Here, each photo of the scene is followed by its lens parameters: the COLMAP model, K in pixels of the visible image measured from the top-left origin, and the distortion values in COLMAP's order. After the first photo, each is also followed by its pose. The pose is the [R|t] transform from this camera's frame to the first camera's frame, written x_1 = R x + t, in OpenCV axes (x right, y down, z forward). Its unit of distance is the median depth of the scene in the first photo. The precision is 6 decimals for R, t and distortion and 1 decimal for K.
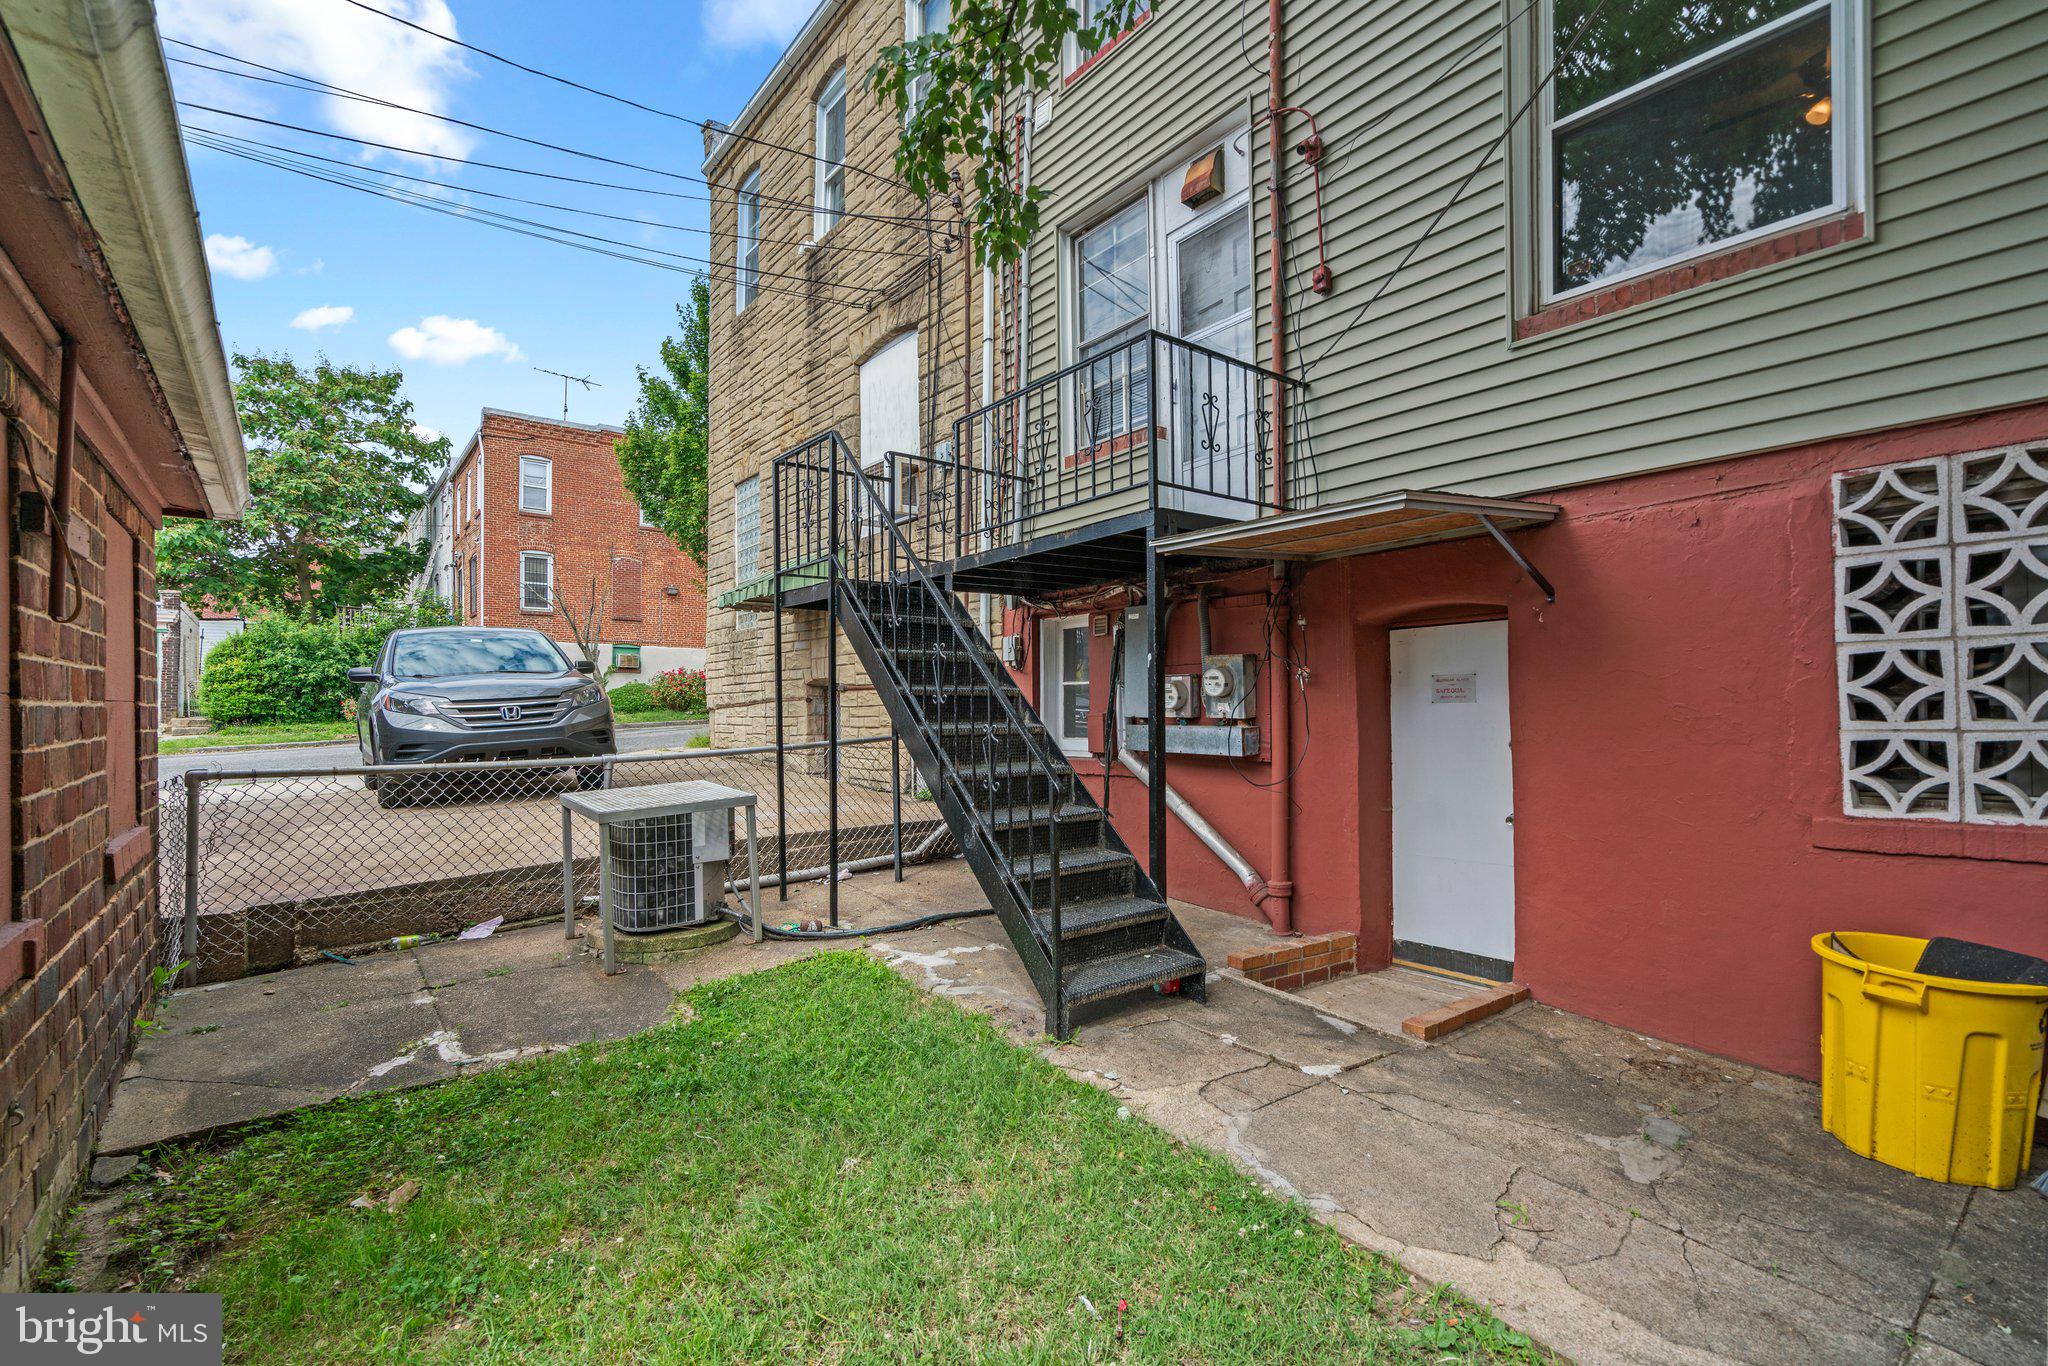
lens RADIAL K [[933.2, 0, 1015.0], [0, 933.2, 696.9], [0, 0, 1]] dist [0.000144, 0.000469]
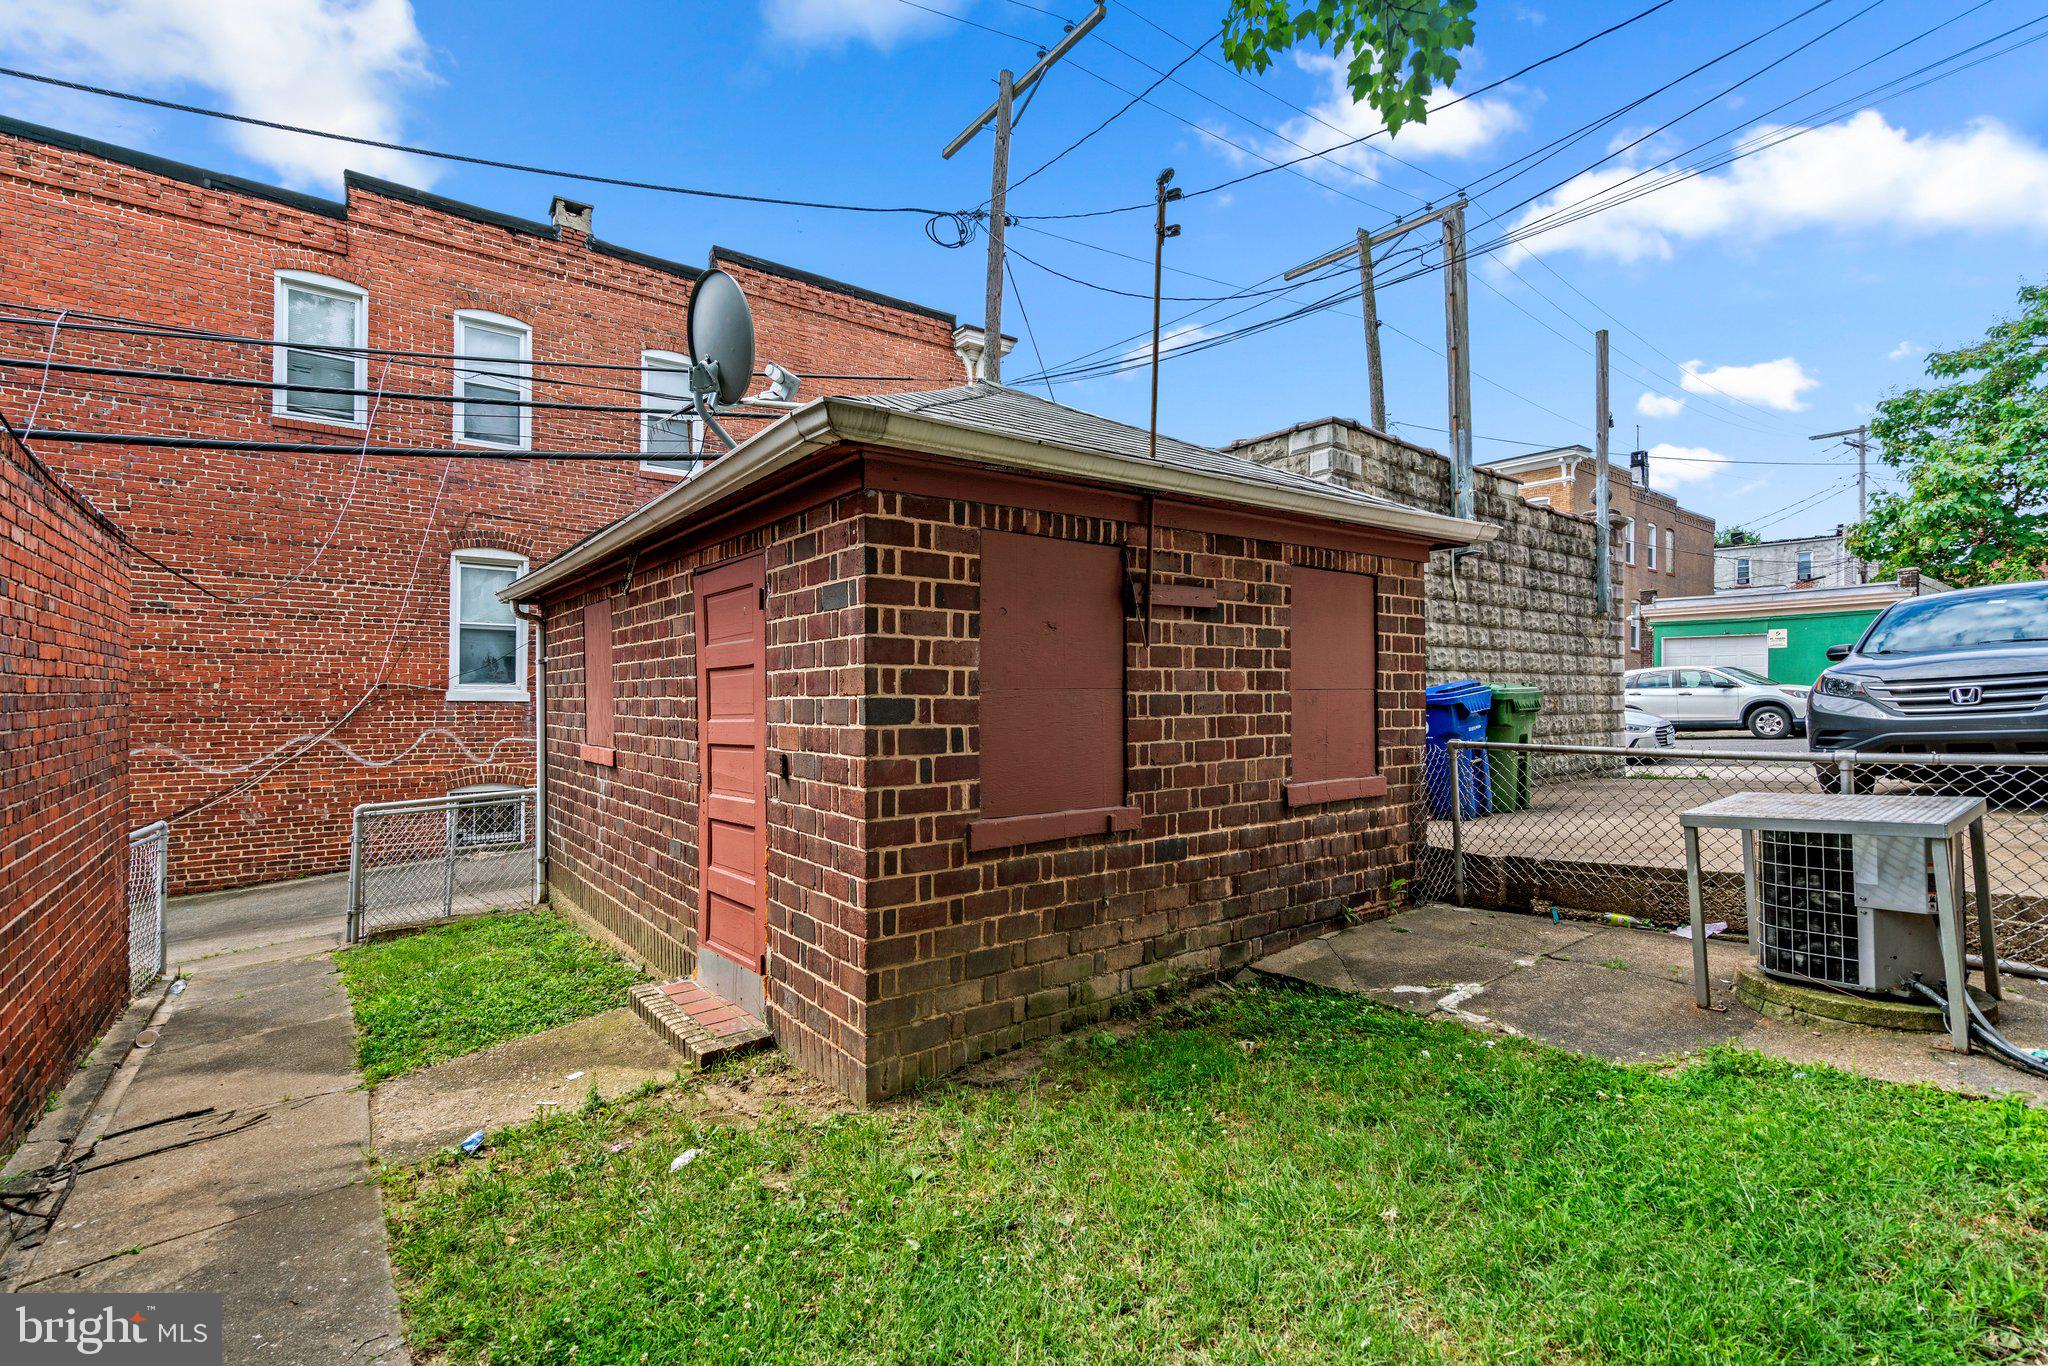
lens RADIAL K [[933.2, 0, 1015.0], [0, 933.2, 696.9], [0, 0, 1]] dist [0.000144, 0.000469]
pose [[-0.001536, 0.005051, -0.999986, 0.495022], [0.015749, 0.999863, 0.005026, 0.004300], [0.999875, -0.015742, -0.001616, 0.466561]]
